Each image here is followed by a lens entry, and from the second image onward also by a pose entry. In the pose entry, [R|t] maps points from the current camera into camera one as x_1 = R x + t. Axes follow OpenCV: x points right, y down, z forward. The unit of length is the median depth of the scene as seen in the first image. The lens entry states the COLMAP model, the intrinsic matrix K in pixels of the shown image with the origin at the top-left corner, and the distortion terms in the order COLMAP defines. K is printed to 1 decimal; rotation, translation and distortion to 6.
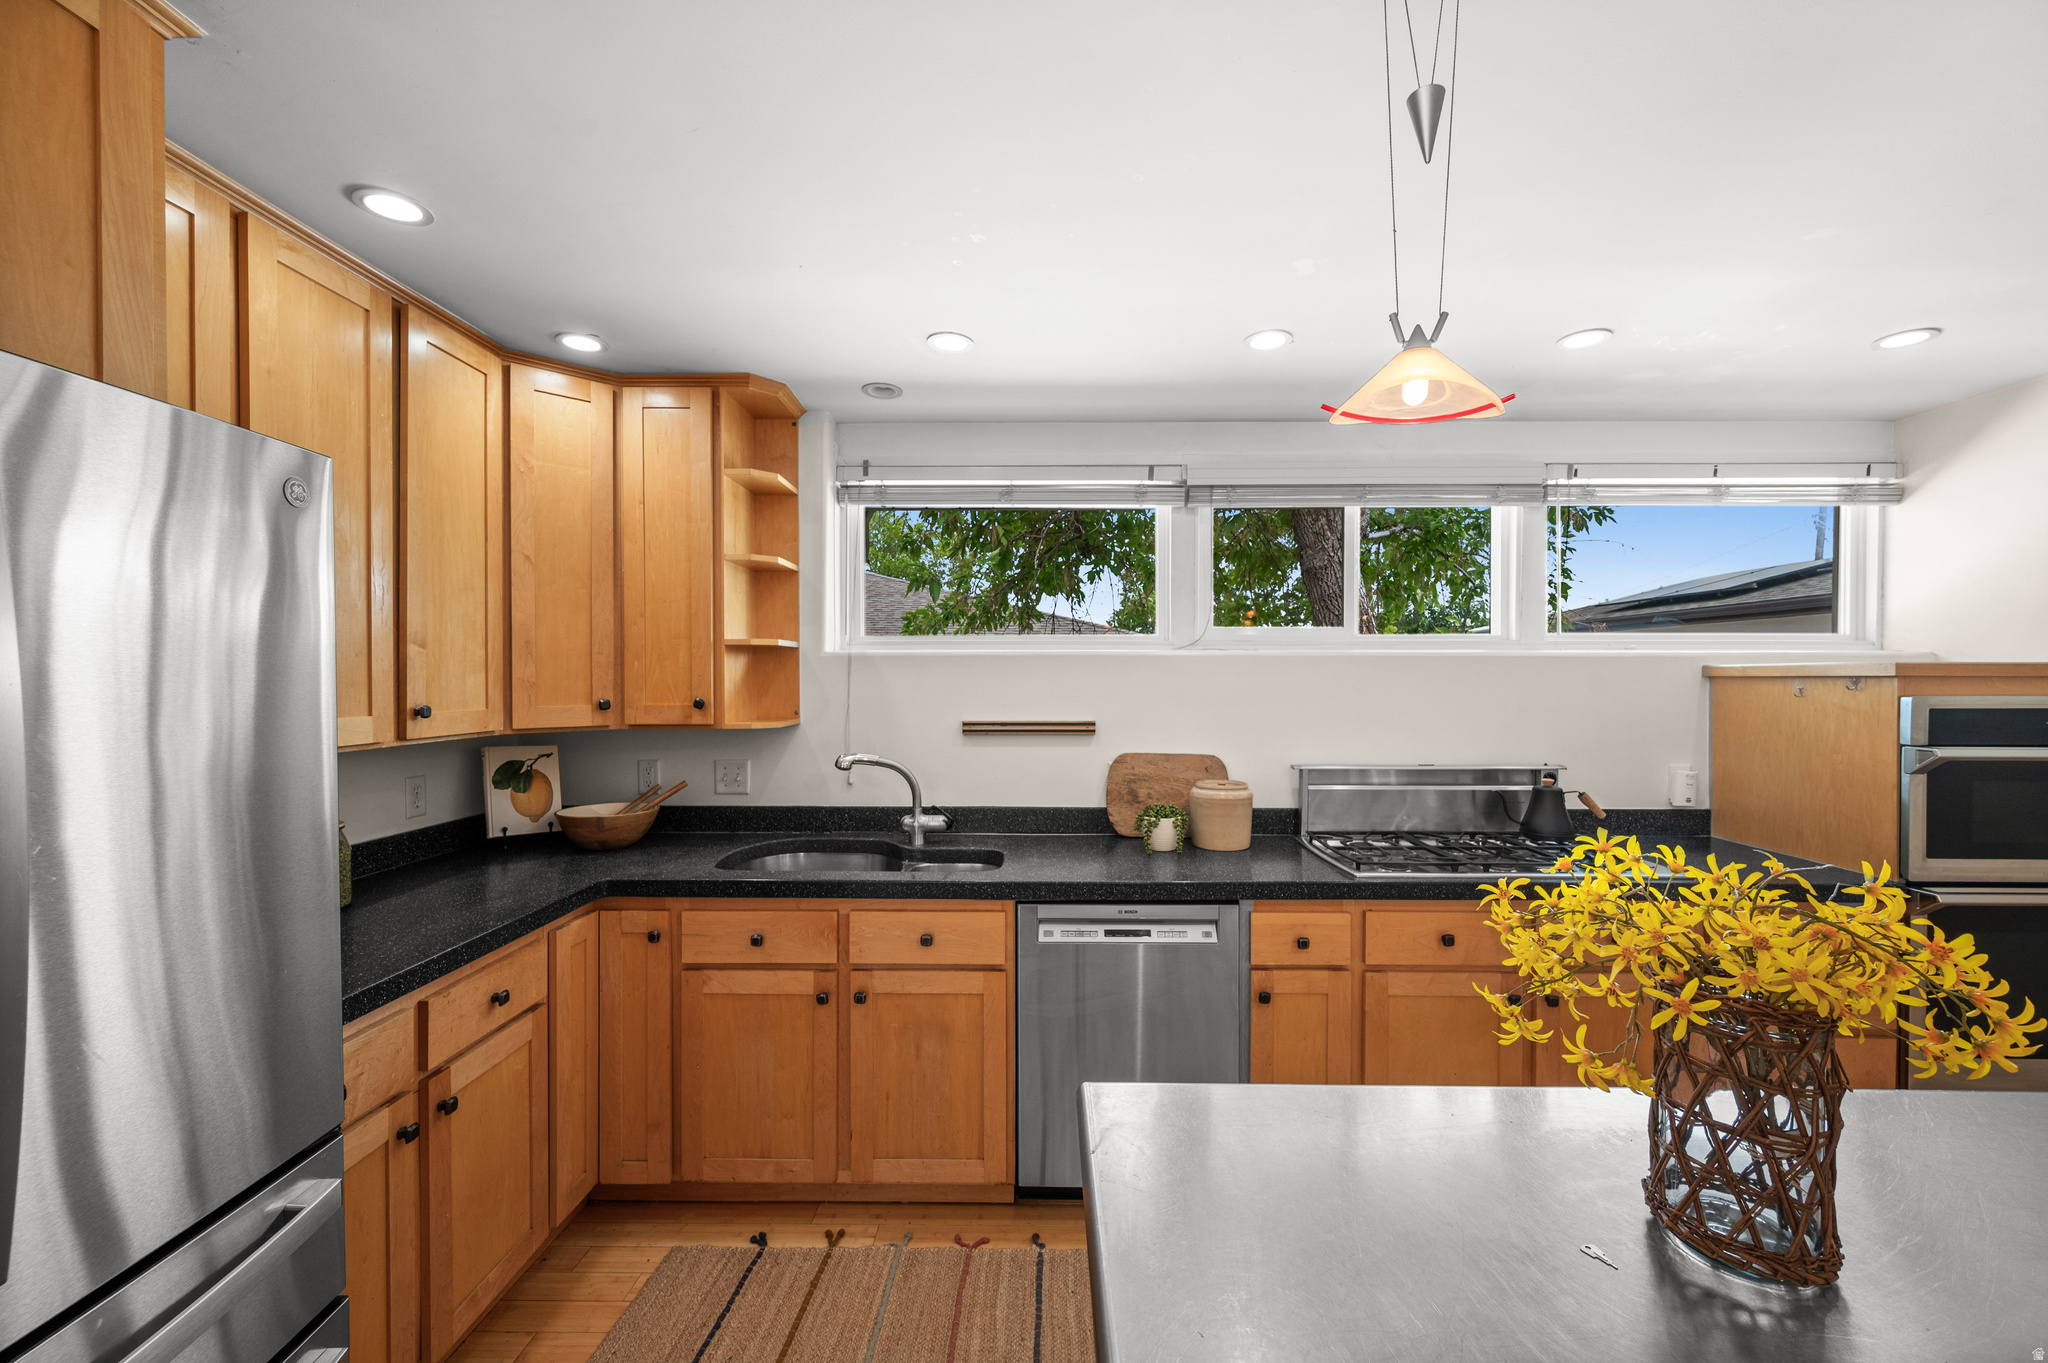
lens RADIAL K [[818.3, 0, 1018.6], [0, 818.3, 684.7], [0, 0, 1]] dist [-0.000589, -0.000993]
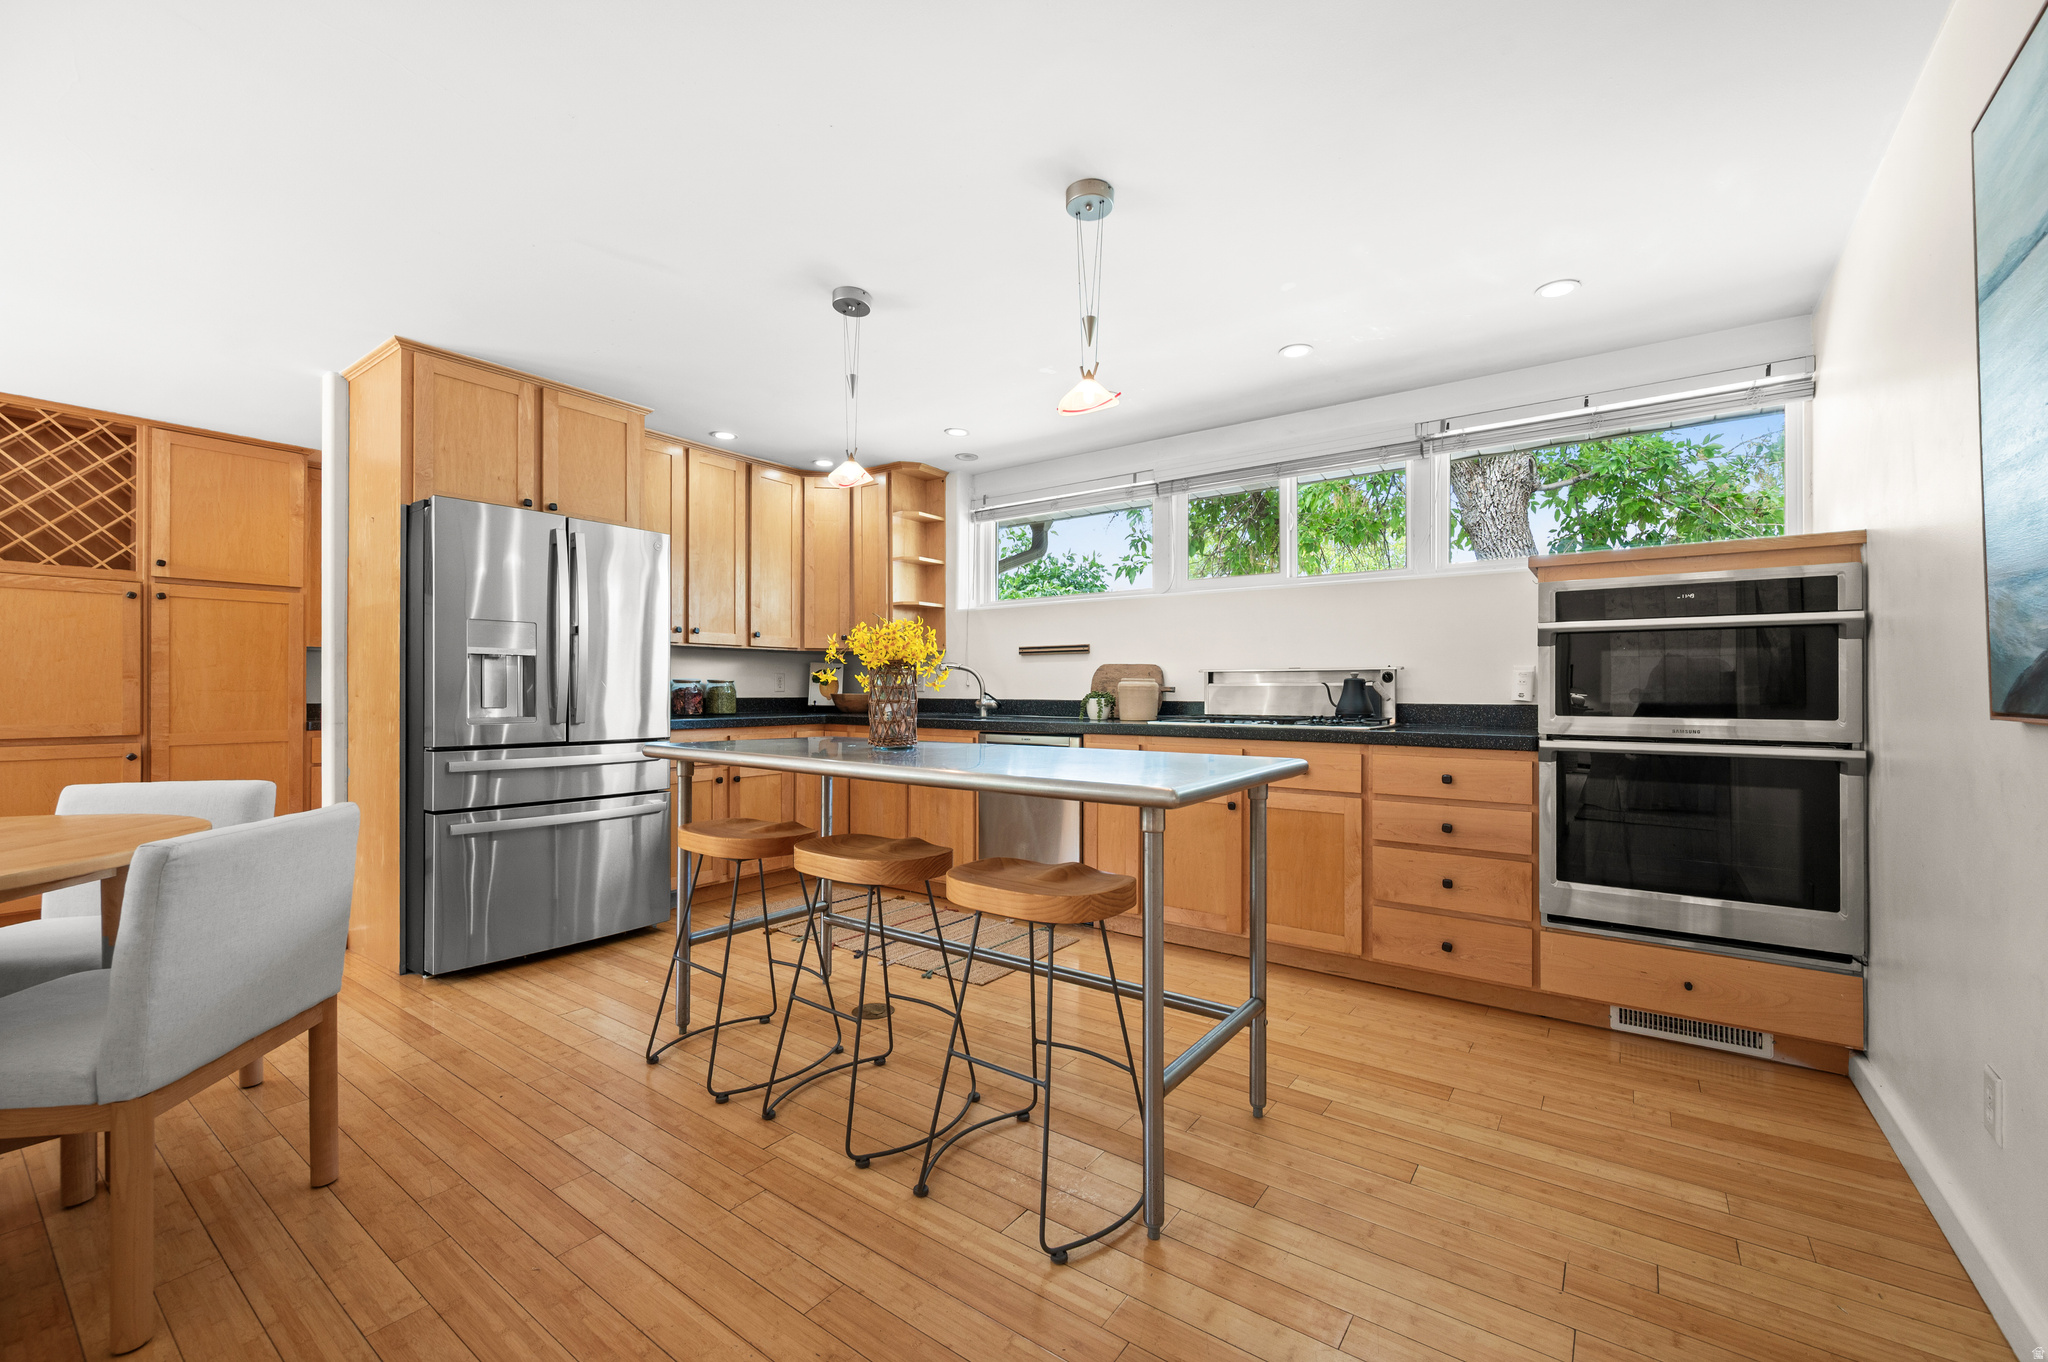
lens RADIAL K [[818.3, 0, 1007.0], [0, 818.3, 692.3], [0, 0, 1]] dist [-0.000589, -0.000993]
pose [[0.811097, 0.004801, -0.584892, 0.963195], [-0.008613, 0.999956, -0.003737, 0.157101], [0.584848, 0.008069, 0.811103, -0.385727]]
